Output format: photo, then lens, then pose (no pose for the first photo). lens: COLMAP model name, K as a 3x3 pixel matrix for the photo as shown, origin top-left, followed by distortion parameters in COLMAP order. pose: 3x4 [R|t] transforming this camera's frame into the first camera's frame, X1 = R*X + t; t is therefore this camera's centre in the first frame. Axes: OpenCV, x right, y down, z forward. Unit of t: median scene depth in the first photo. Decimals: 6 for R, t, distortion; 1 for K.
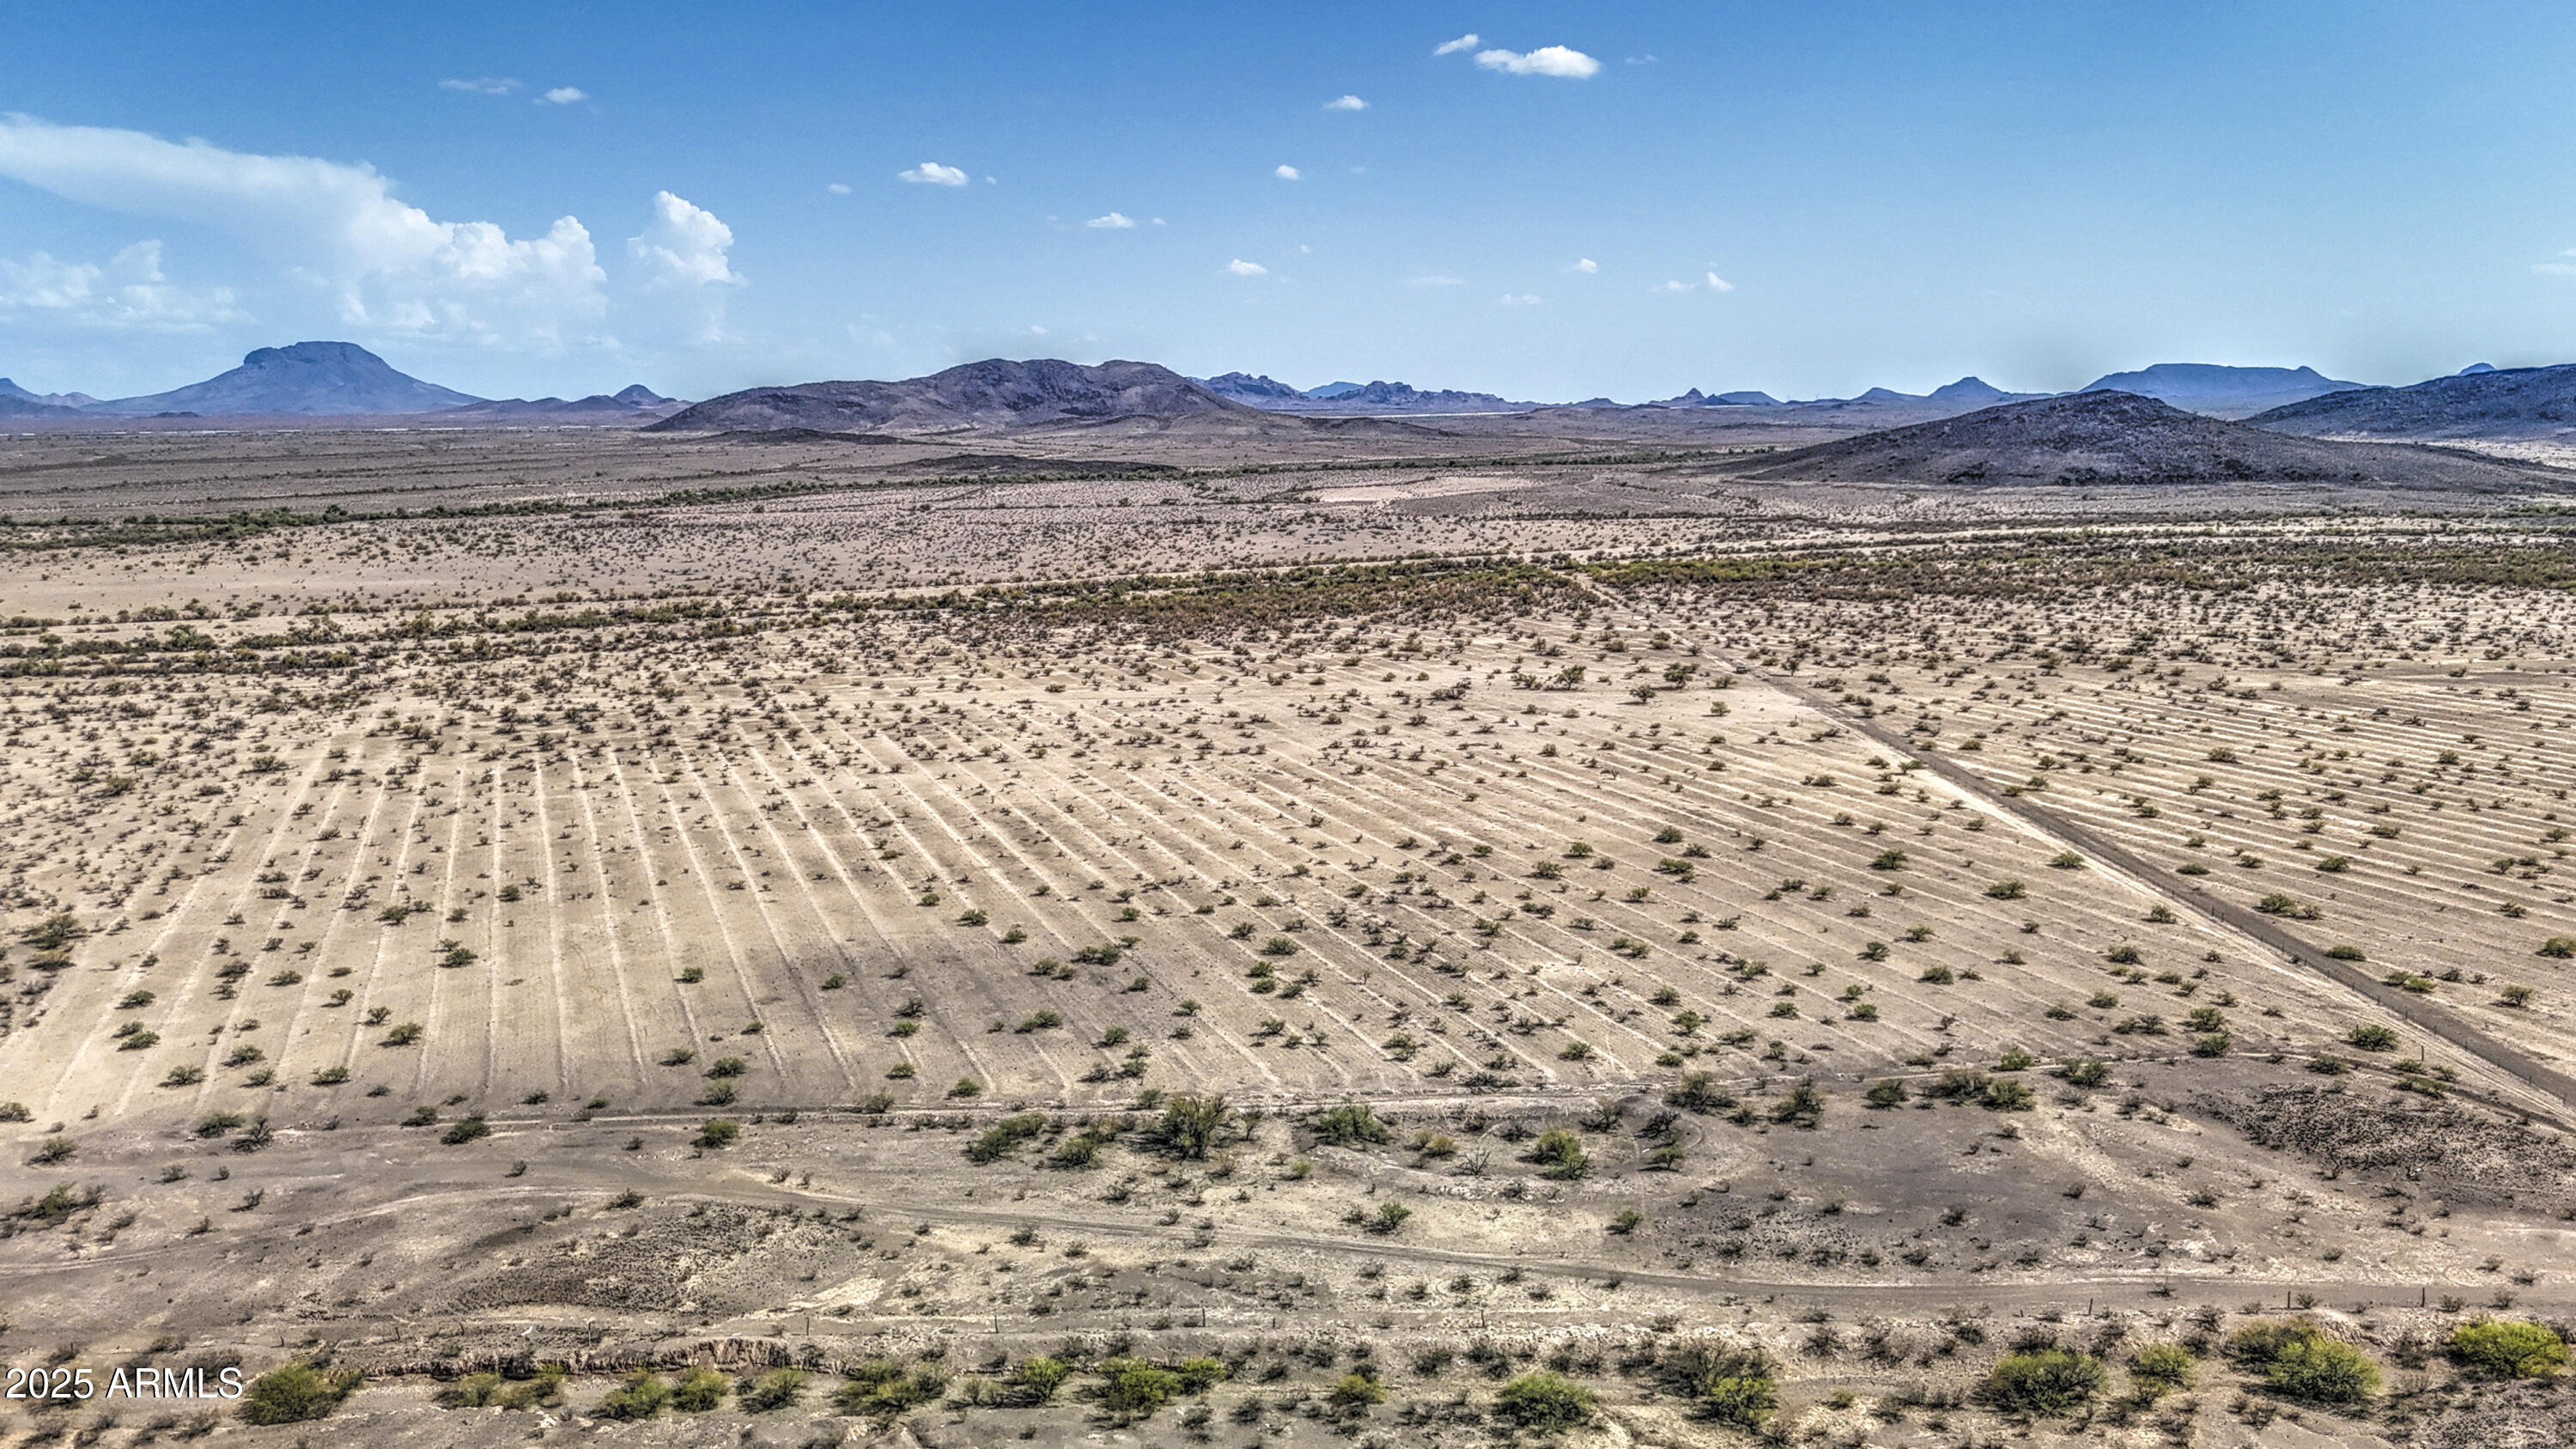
lens RADIAL K [[1995.6, 0, 1280.2], [0, 1995.6, 711.7], [0, 0, 1]] dist [0.057656, -0.047473]
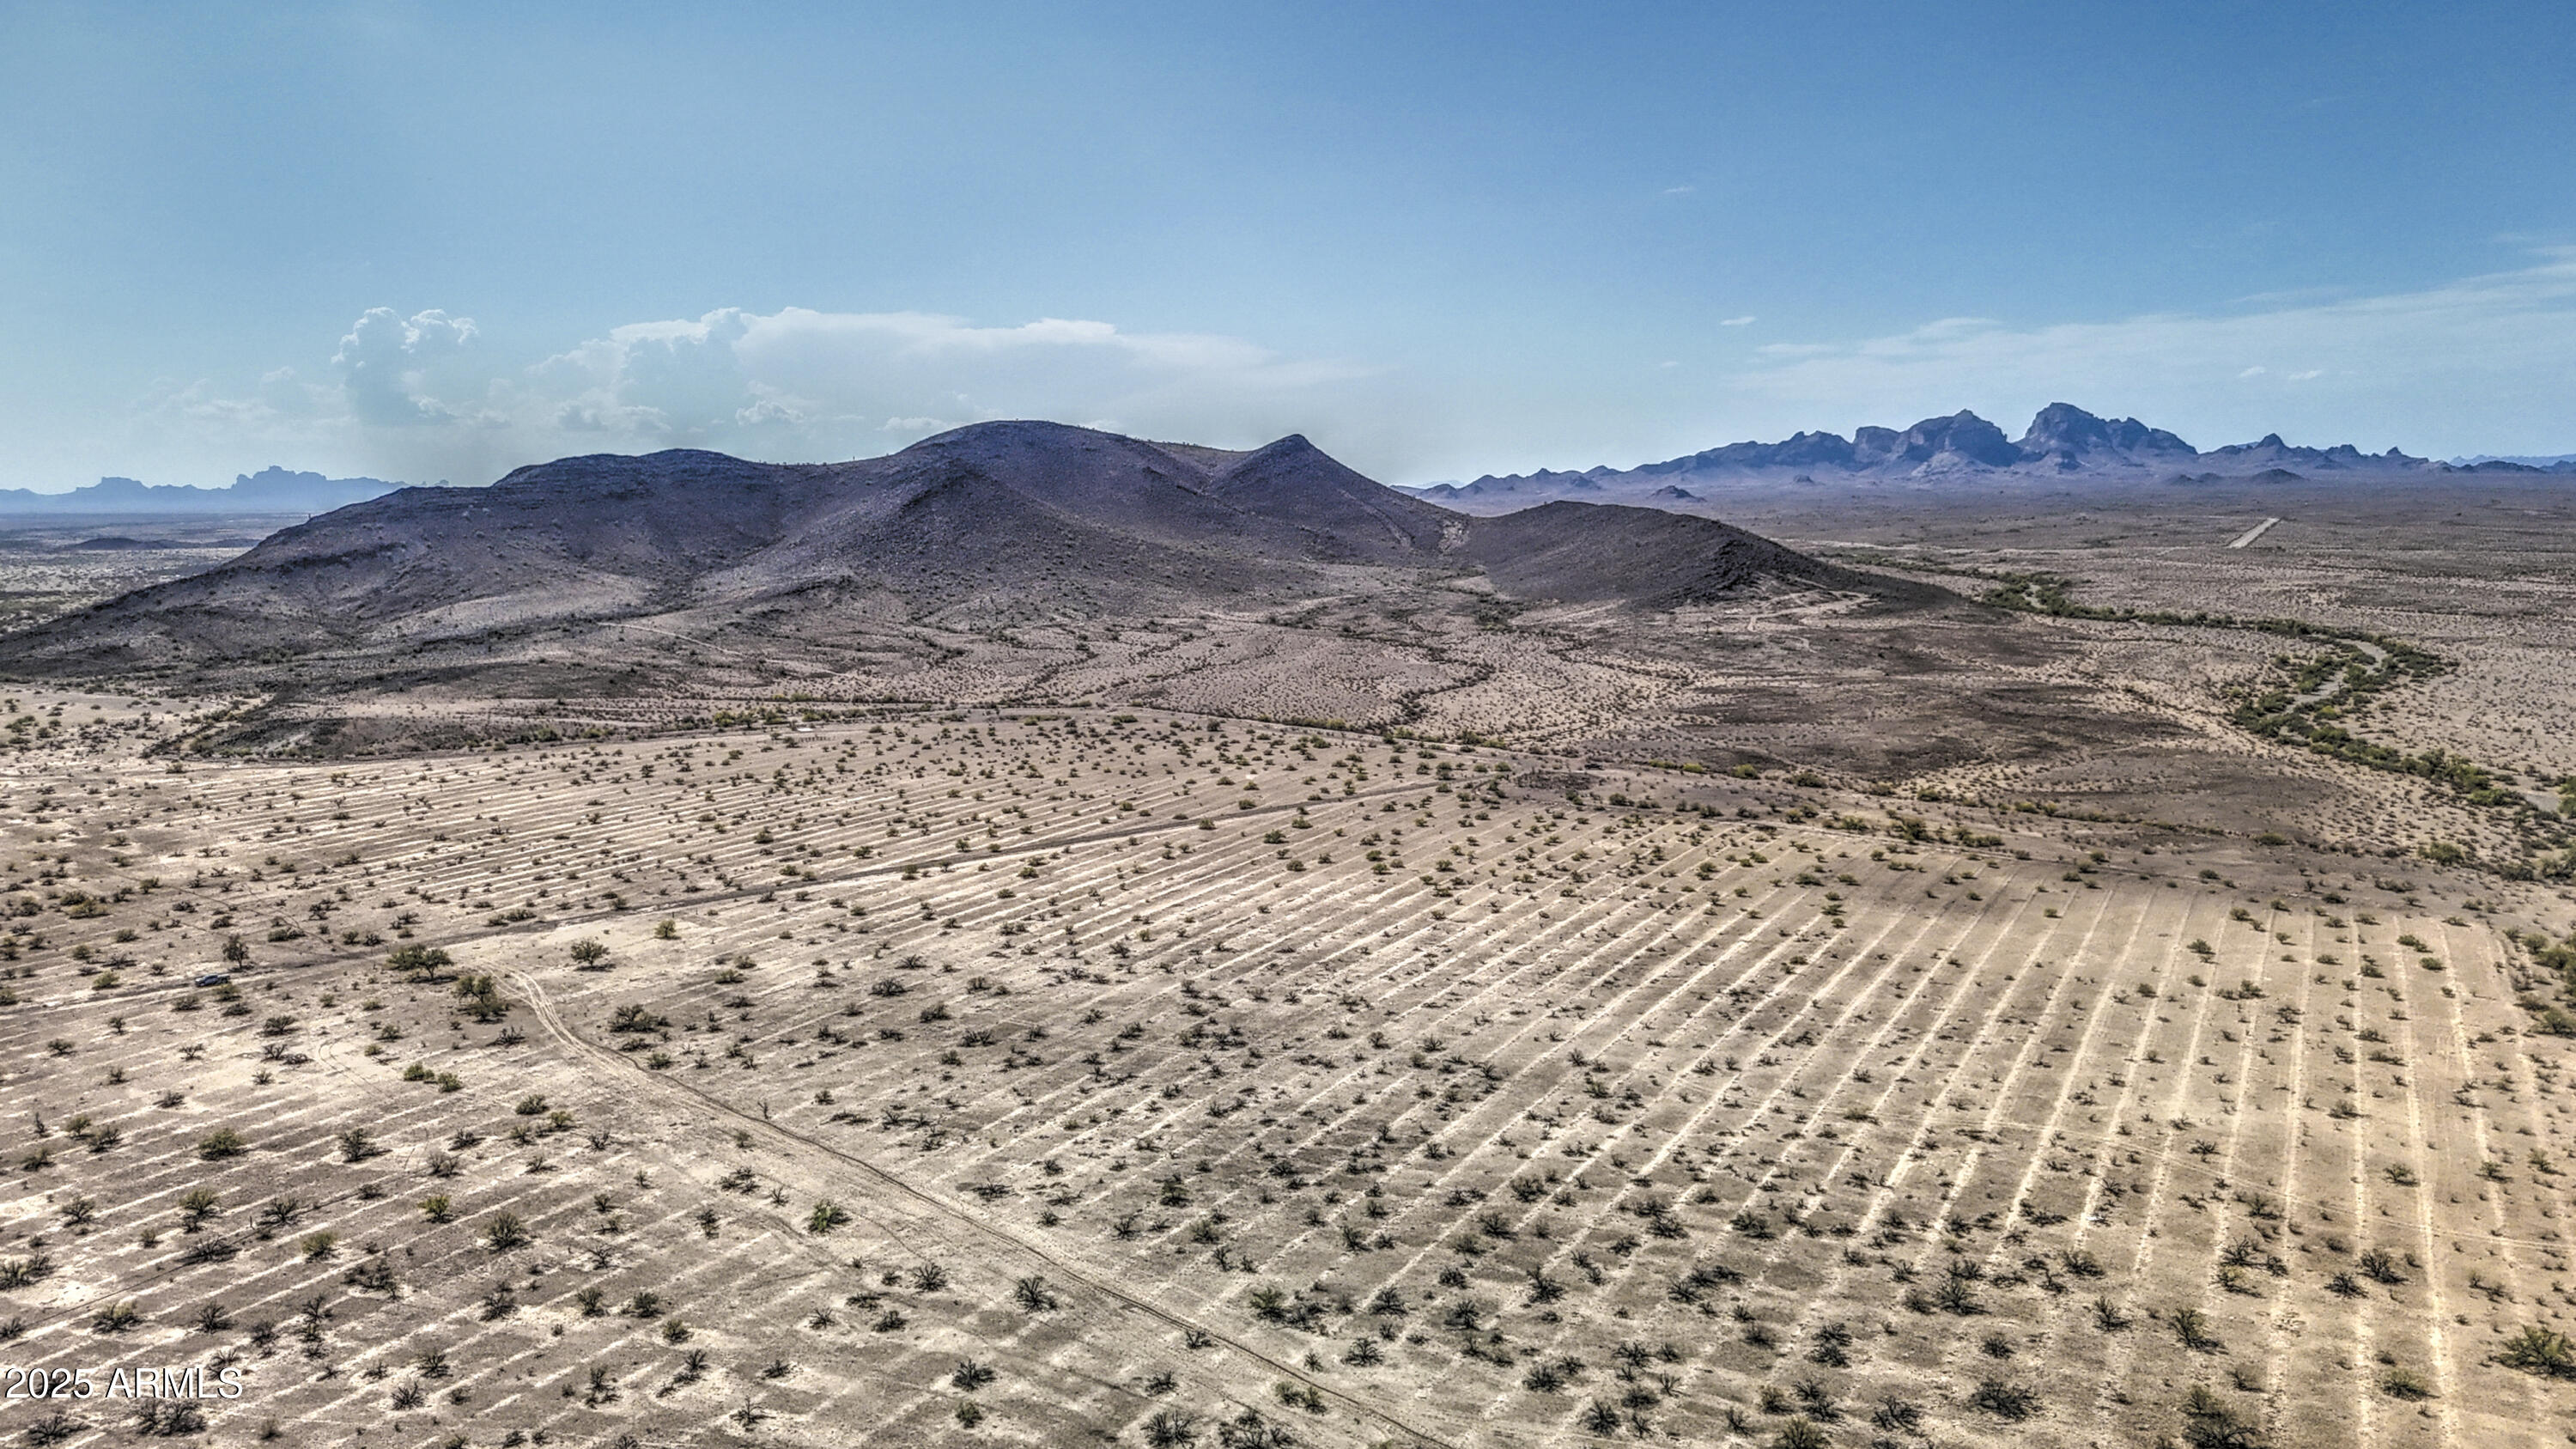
lens RADIAL K [[1981.9, 0, 1280.2], [0, 1981.9, 729.5], [0, 0, 1]] dist [0.067755, -0.063735]
pose [[-0.662554, -0.071576, 0.745586, -1.051404], [0.130596, 0.969137, 0.209089, -0.412104], [-0.737541, 0.235903, -0.632758, 2.408774]]
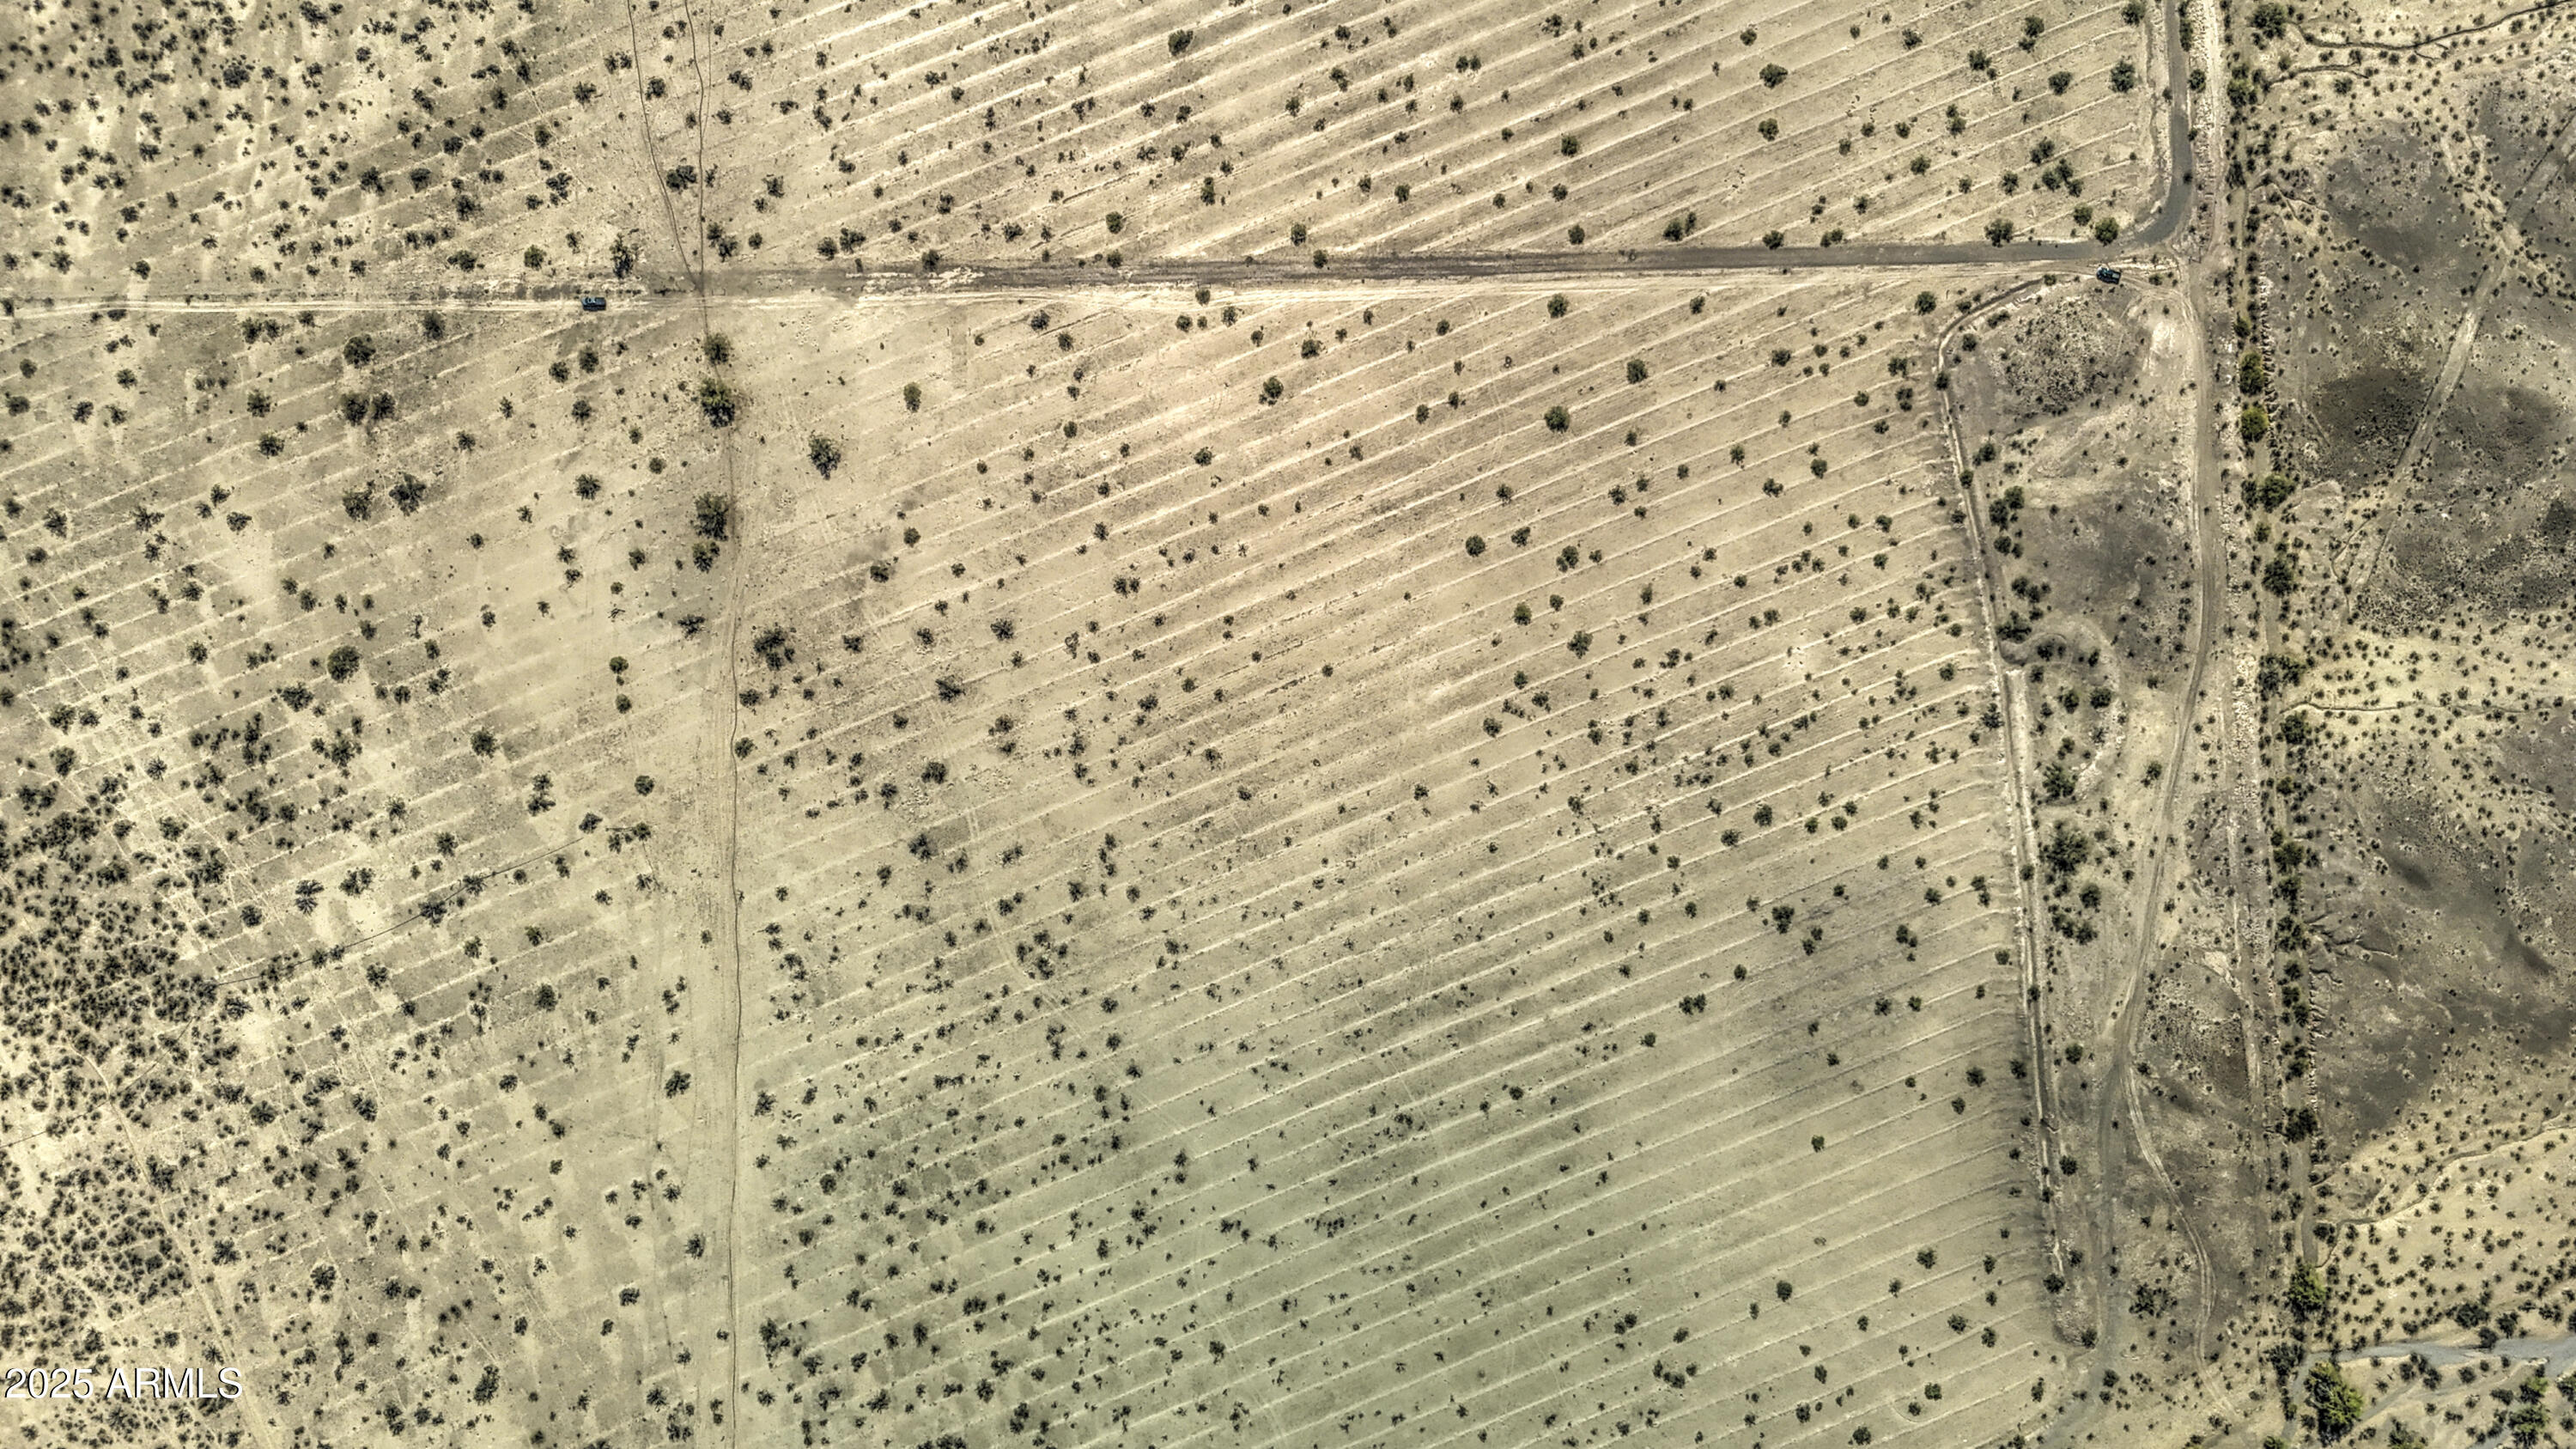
lens RADIAL K [[1958.9, 0, 1278.2], [0, 1958.9, 720.4], [0, 0, 1]] dist [0.061789, -0.053514]
pose [[-0.012202, -0.995917, 0.089442, -0.069386], [0.140234, 0.086861, 0.986301, -1.728689], [-0.990043, 0.024578, 0.138602, 1.236777]]
